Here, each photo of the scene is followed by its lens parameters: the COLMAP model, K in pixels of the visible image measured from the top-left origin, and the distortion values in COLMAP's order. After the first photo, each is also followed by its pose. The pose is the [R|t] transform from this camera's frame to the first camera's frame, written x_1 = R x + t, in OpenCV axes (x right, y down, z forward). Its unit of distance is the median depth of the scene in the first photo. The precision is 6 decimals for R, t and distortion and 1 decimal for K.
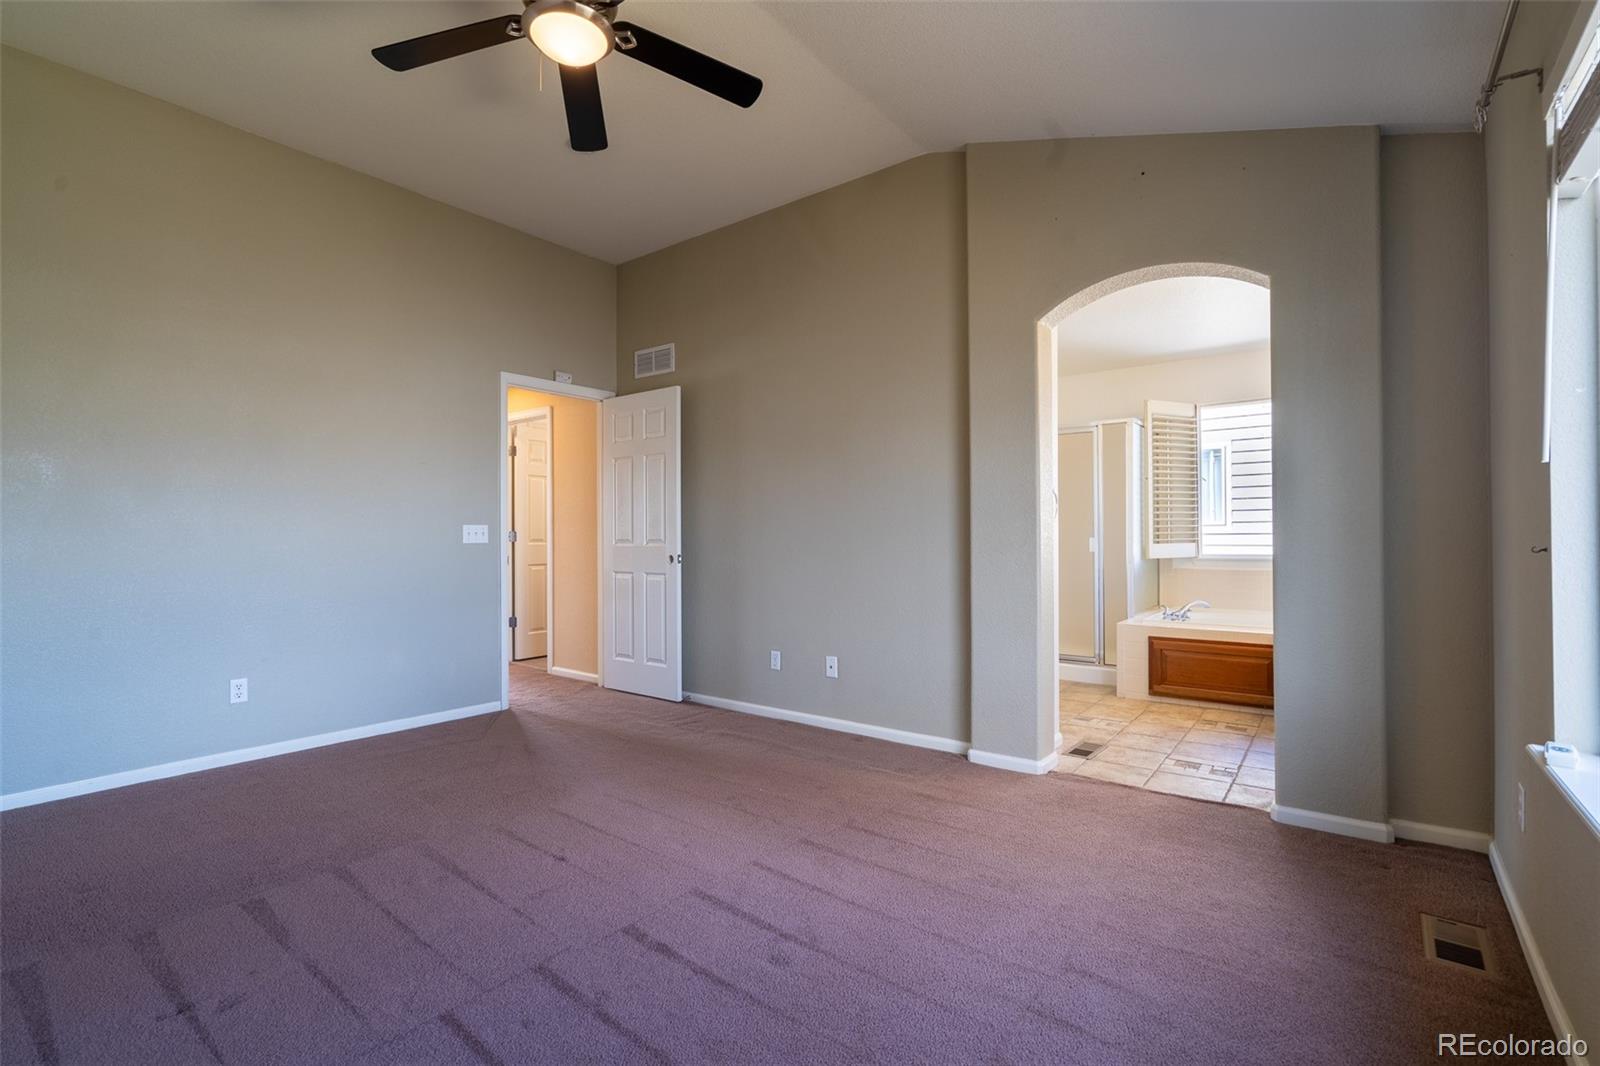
lens RADIAL K [[741.0, 0, 798.3], [0, 741.0, 536.7], [0, 0, 1]] dist [-0.006423, 0.001124]
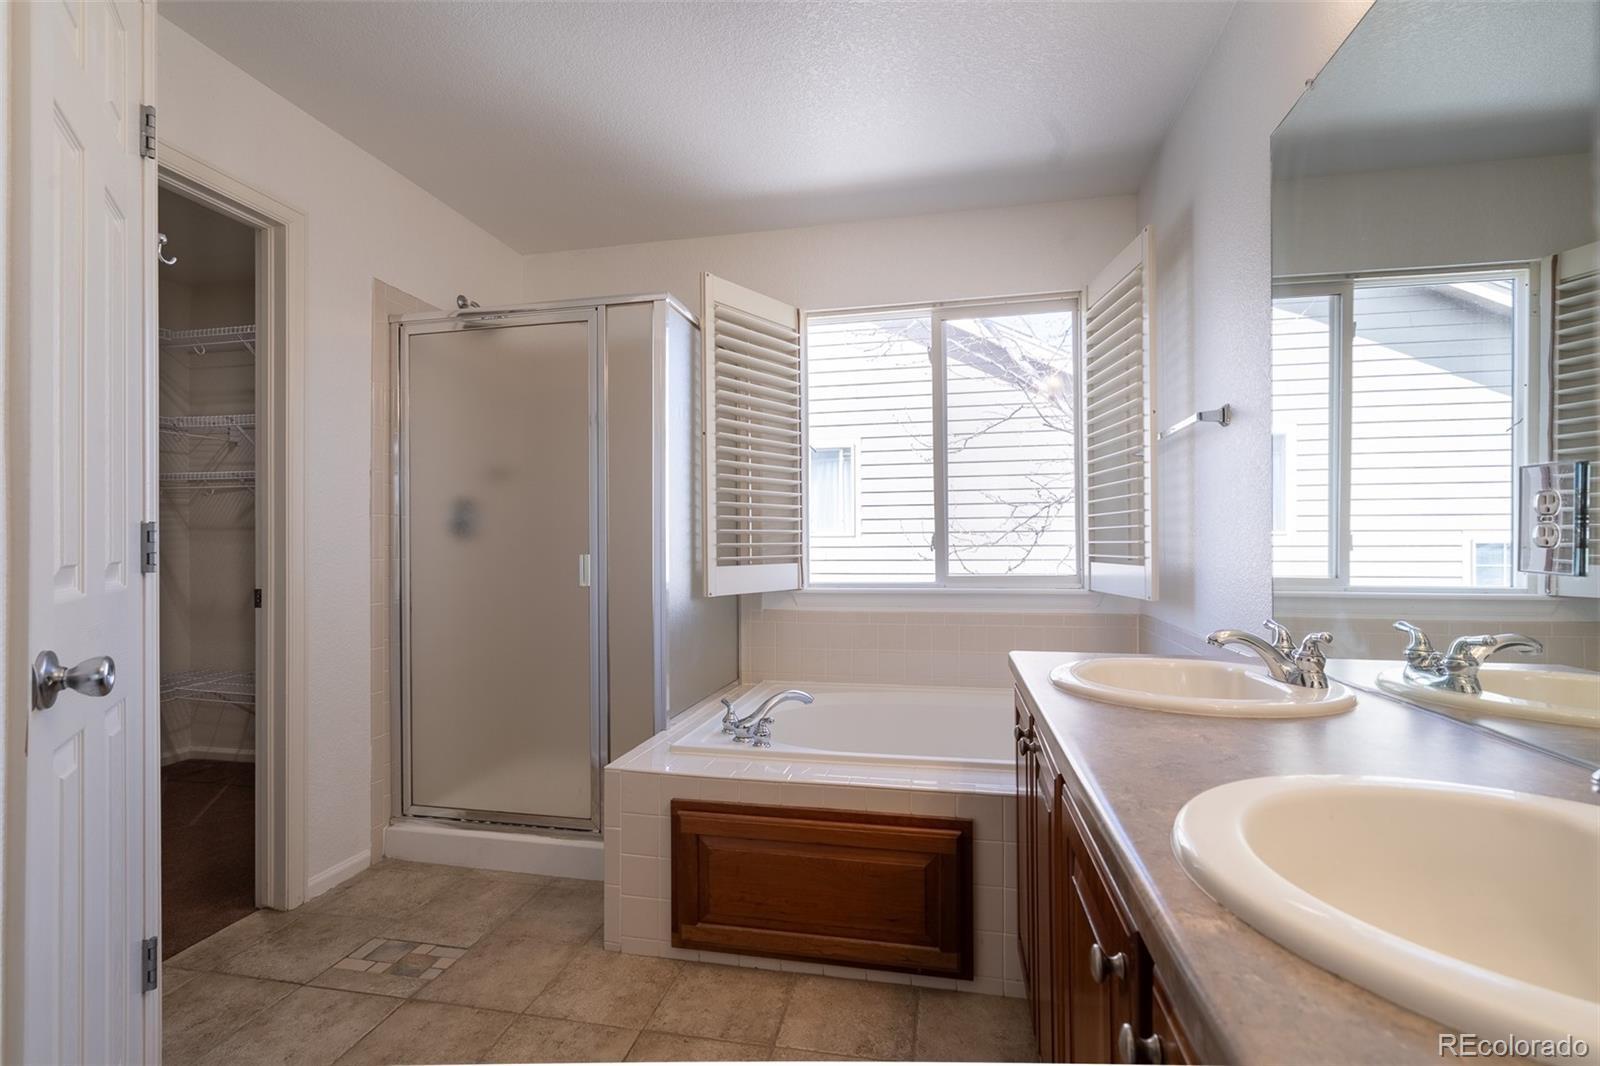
lens RADIAL K [[741.0, 0, 799.4], [0, 741.0, 539.9], [0, 0, 1]] dist [-0.006423, 0.001124]
pose [[0.903250, 0.008113, 0.429038, 0.305902], [-0.002852, 0.999913, -0.012904, -0.001972], [-0.429105, 0.010432, 0.903194, 0.510345]]
